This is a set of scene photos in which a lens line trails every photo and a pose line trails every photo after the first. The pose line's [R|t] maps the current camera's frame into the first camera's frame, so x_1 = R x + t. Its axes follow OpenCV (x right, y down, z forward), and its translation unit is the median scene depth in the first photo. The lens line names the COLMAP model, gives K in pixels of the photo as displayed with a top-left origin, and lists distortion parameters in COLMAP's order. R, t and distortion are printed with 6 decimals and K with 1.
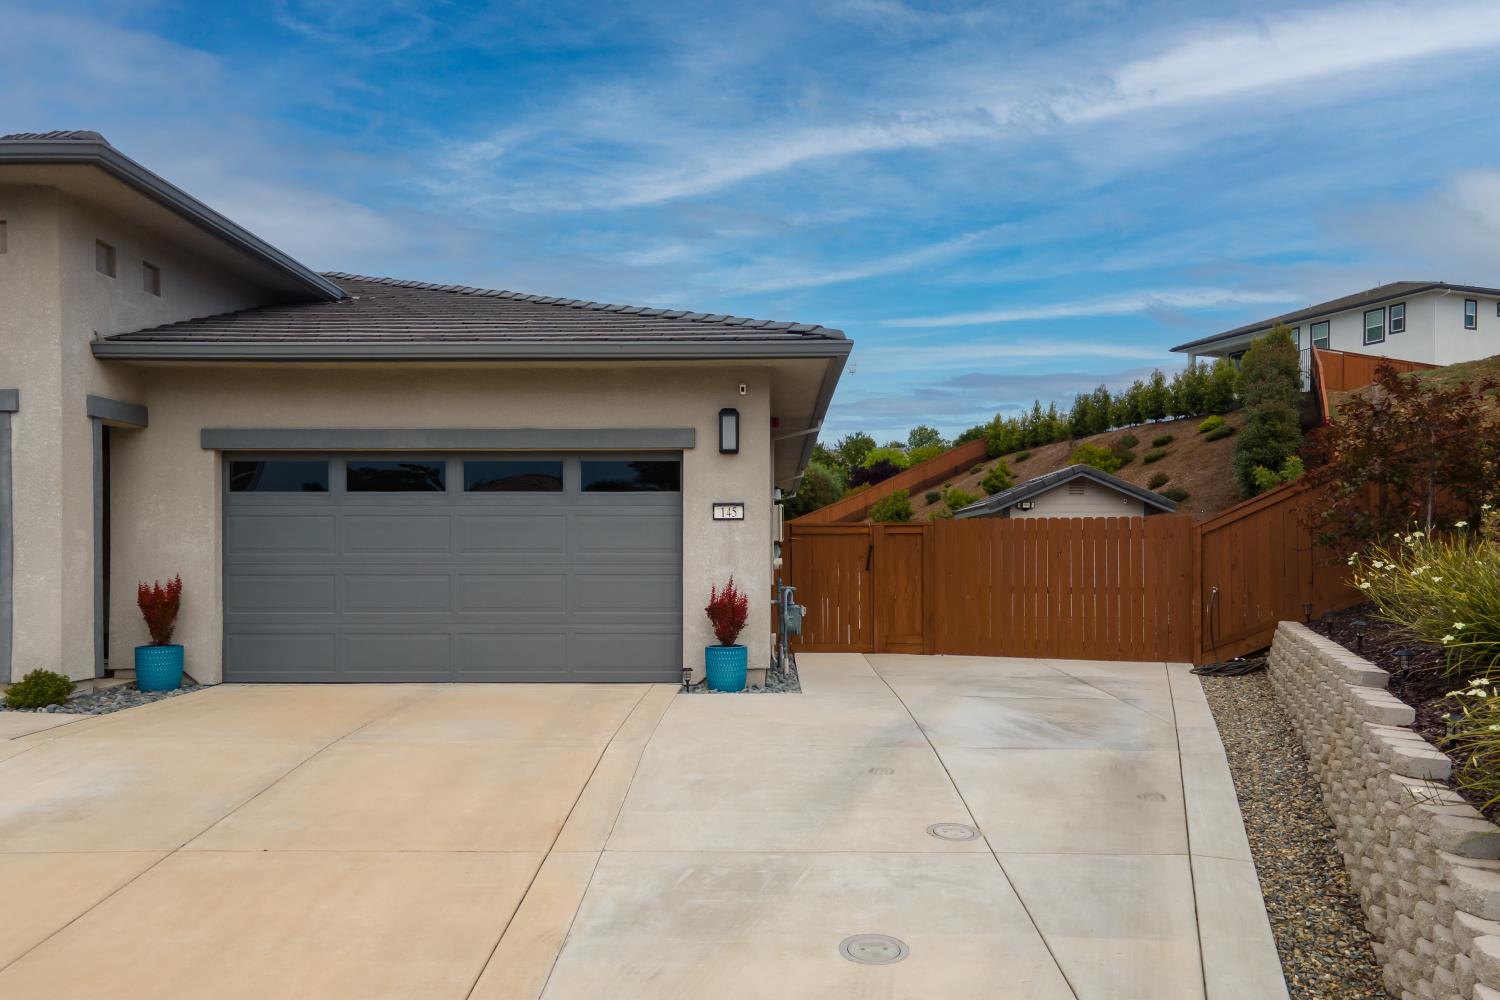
lens RADIAL K [[1091.1, 0, 738.6], [0, 1091.1, 556.2], [0, 0, 1]] dist [0.021619, 0.025958]
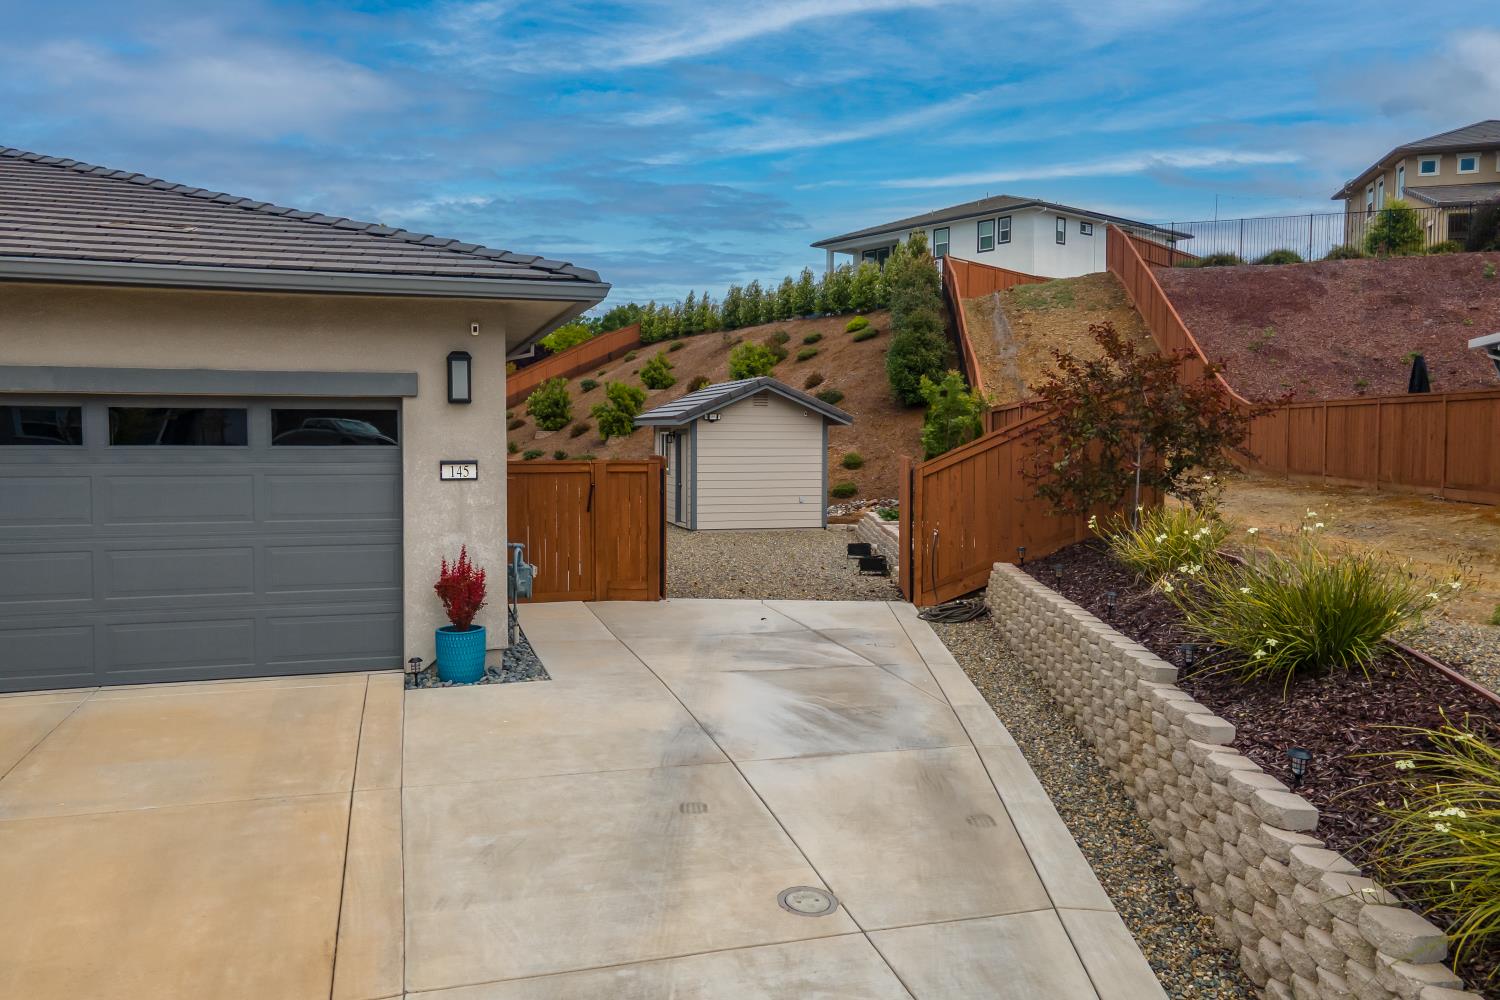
lens RADIAL K [[1106.6, 0, 710.9], [0, 1106.6, 486.6], [0, 0, 1]] dist [0.040164, -0.003863]
pose [[0.954189, -0.012327, 0.298950, -0.081144], [-0.002682, 0.998758, 0.049743, -0.072226], [-0.299192, -0.048267, 0.952972, 0.103001]]
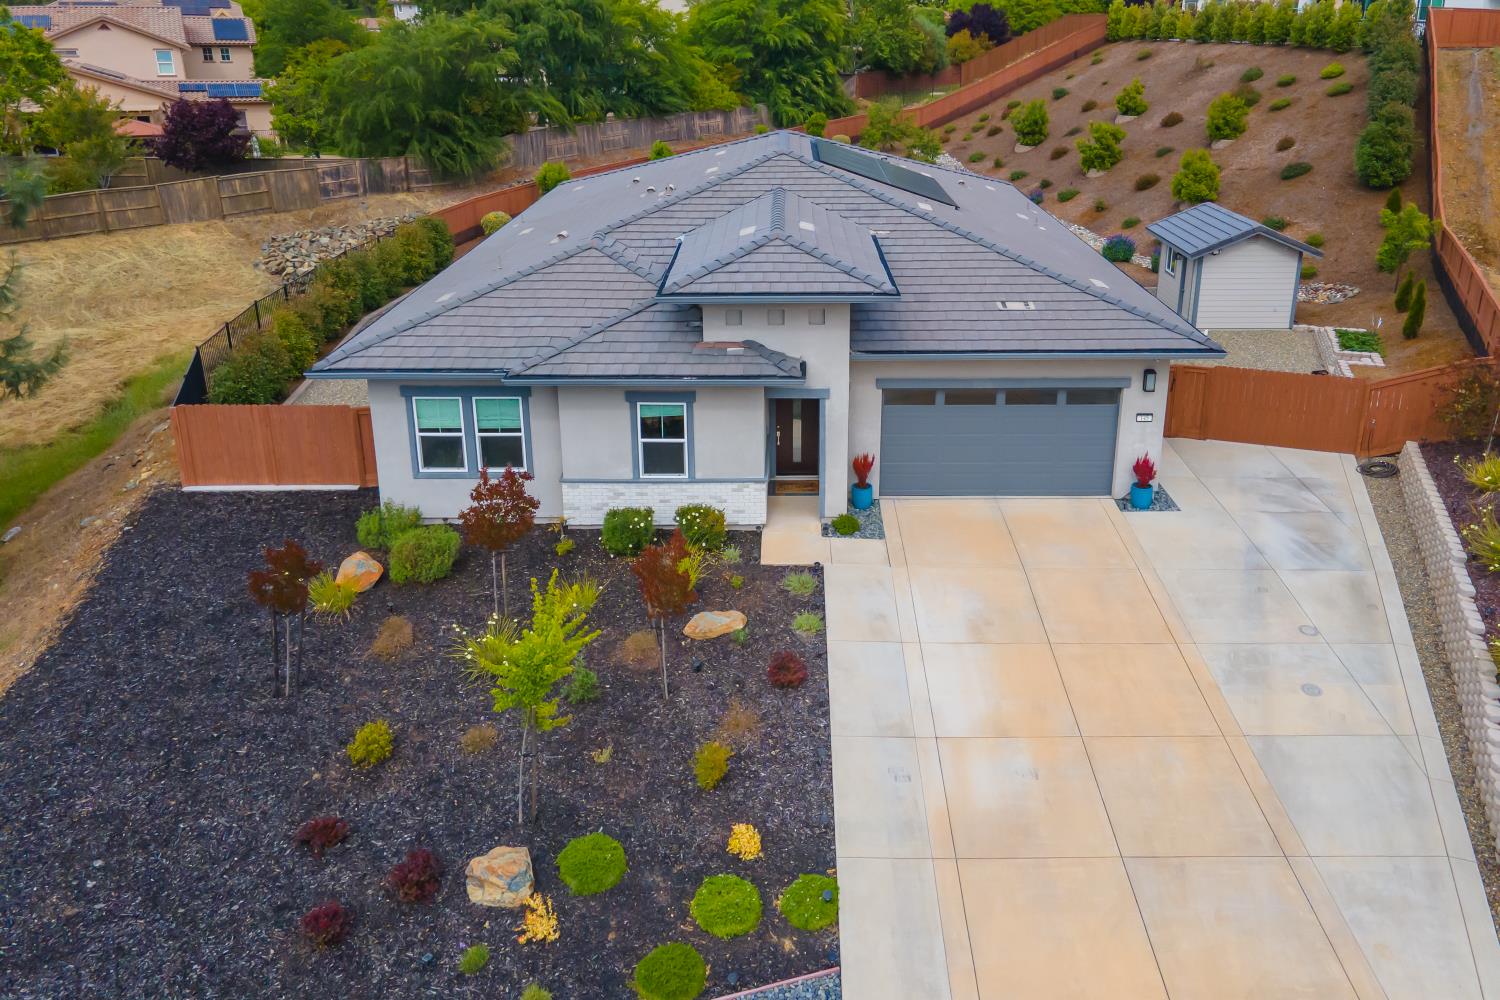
lens RADIAL K [[1145.0, 0, 797.0], [0, 1145.0, 375.6], [0, 0, 1]] dist [0.038338, -0.003410]
pose [[0.999290, -0.009730, 0.036403, -0.707641], [-0.001802, 0.952644, 0.304083, -0.739987], [-0.037638, -0.303933, 0.951950, -0.924741]]
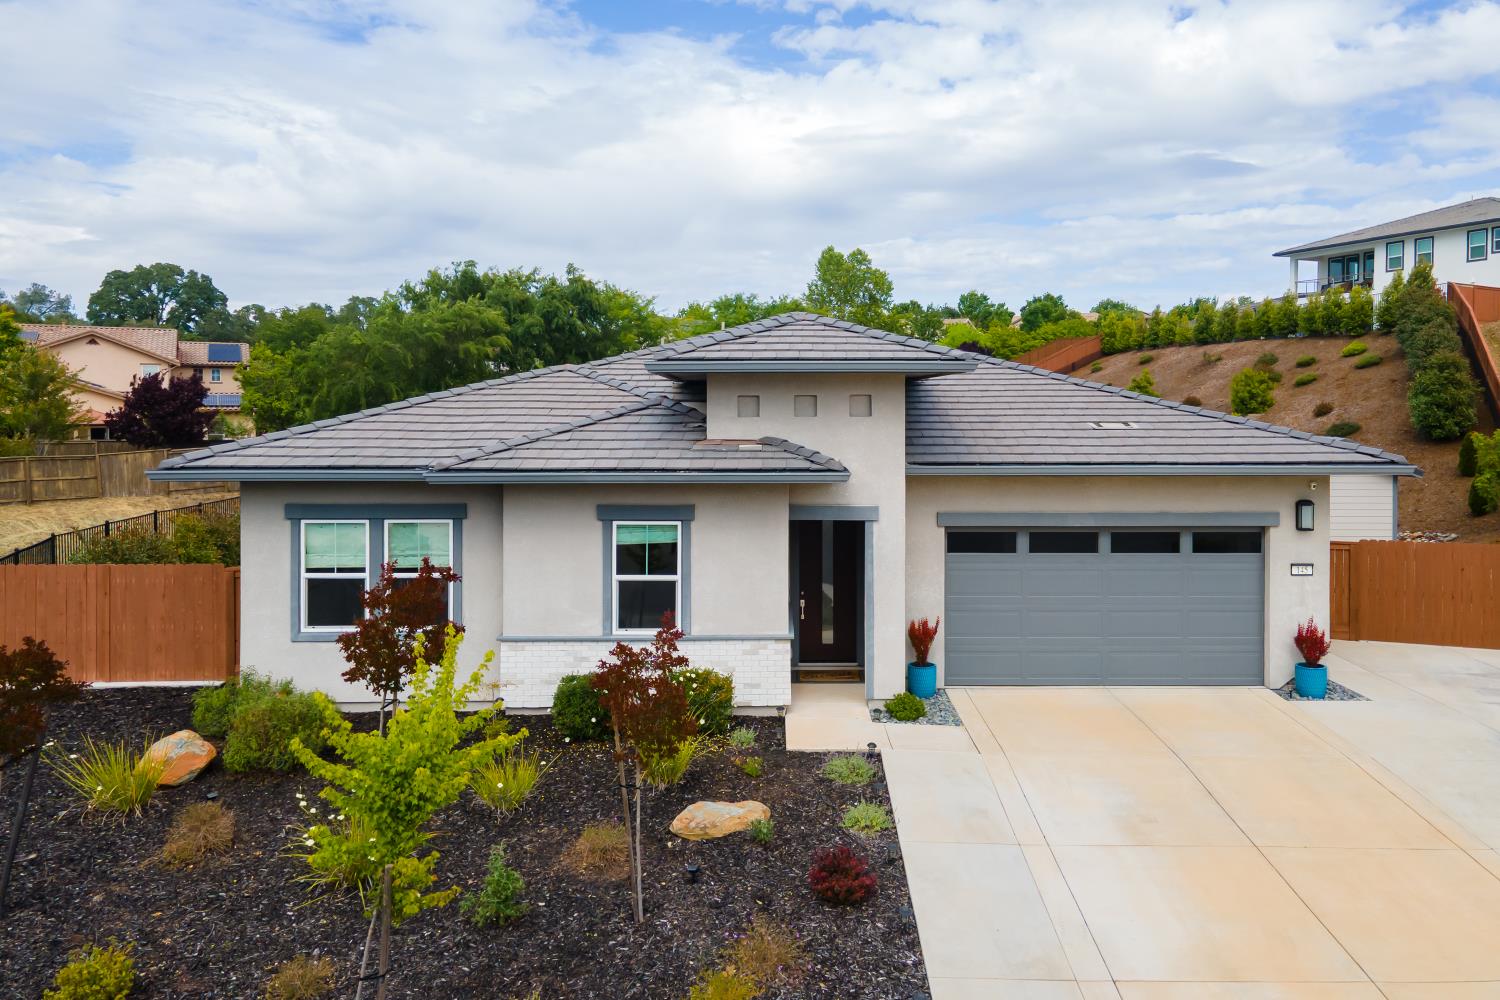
lens RADIAL K [[1125.0, 0, 789.6], [0, 1125.0, 416.7], [0, 0, 1]] dist [0.027928, 0.027584]
pose [[0.998987, 0.001115, 0.044989, -0.754281], [-0.001644, 0.999930, 0.011736, -0.259737], [-0.044973, -0.011798, 0.998919, -0.469728]]
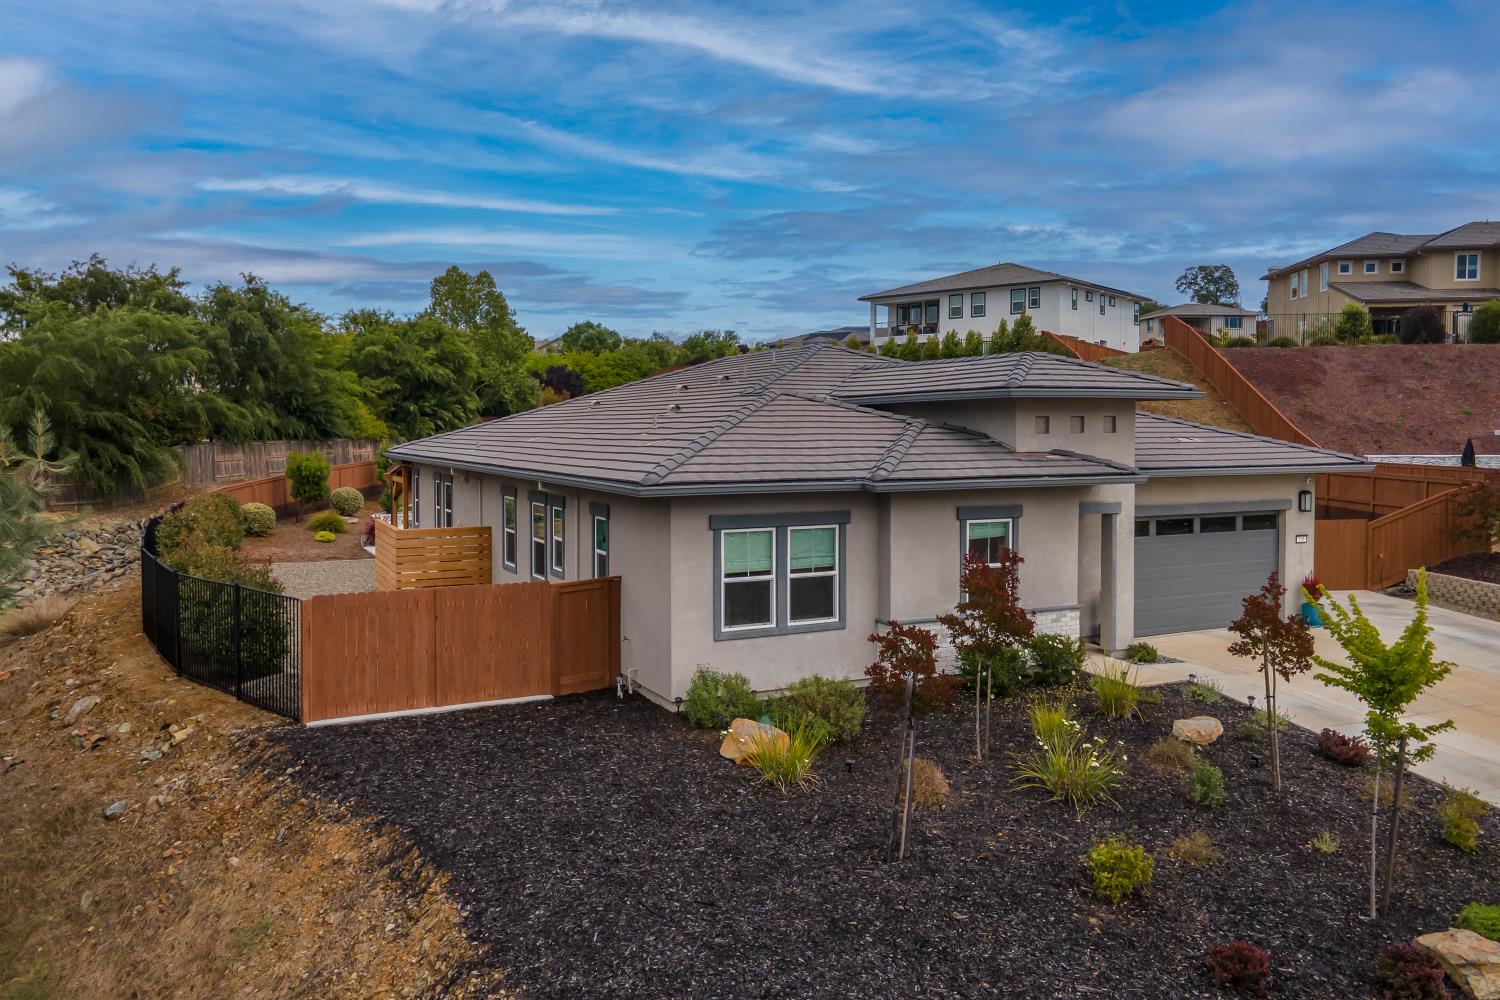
lens RADIAL K [[1112.0, 0, 744.5], [0, 1112.0, 450.5], [0, 0, 1]] dist [0.035039, -0.000562]
pose [[0.882287, -0.009539, 0.470616, -1.951485], [-0.000560, 0.999773, 0.021314, -0.254148], [-0.470712, -0.019068, 0.882081, -0.388155]]
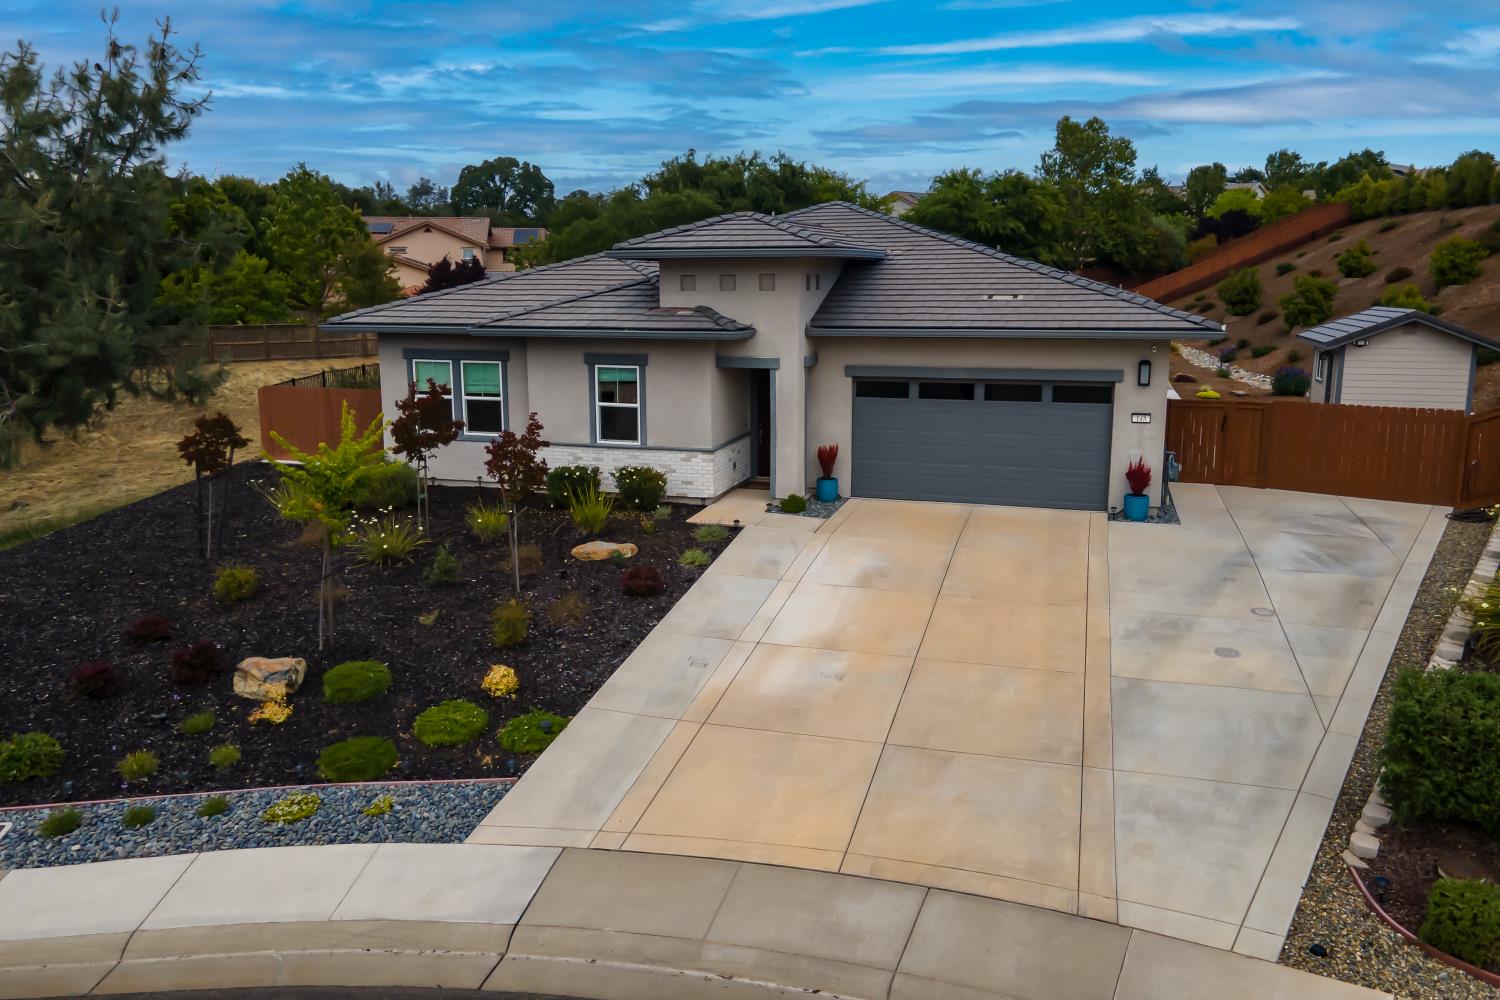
lens RADIAL K [[1099.4, 0, 741.8], [0, 1099.4, 467.3], [0, 0, 1]] dist [0.013678, 0.049925]
pose [[0.962842, 0.043983, -0.266460, -0.151288], [0.002019, 0.985449, 0.169958, -0.265087], [0.270058, -0.164180, 0.948743, -0.868200]]
